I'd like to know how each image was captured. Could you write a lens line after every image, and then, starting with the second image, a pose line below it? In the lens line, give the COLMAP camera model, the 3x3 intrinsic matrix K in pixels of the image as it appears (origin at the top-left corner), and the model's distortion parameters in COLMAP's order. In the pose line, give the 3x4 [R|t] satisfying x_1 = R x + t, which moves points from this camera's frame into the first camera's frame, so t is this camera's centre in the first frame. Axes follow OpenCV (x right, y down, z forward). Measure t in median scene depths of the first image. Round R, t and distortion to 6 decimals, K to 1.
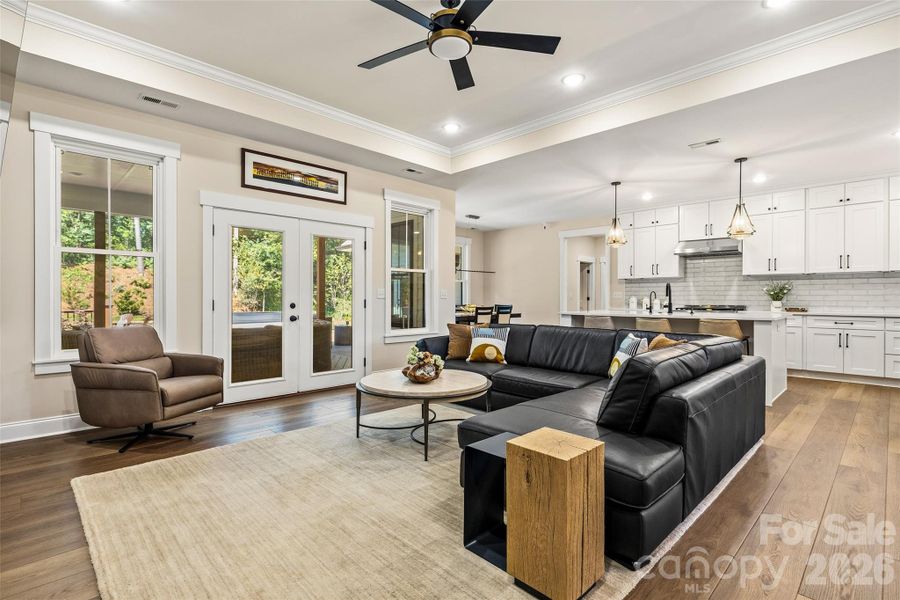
lens RADIAL K [[443.0, 0, 443.0], [0, 443.0, 297.3], [0, 0, 1]] dist [-0.002186, 0.001232]
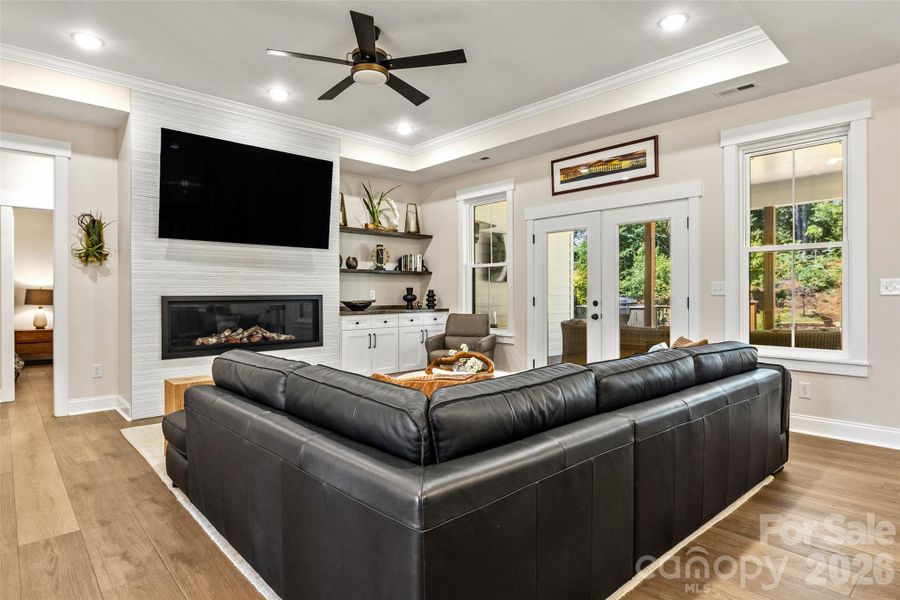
lens RADIAL K [[490.9, 0, 446.7], [0, 490.9, 299.8], [0, 0, 1]] dist [-0.005467, 0.000388]
pose [[-0.040409, 0.009283, -0.999140, 0.565162], [0.002333, 0.999955, 0.009197, 0.001136], [0.999181, -0.001959, -0.040429, 0.554243]]
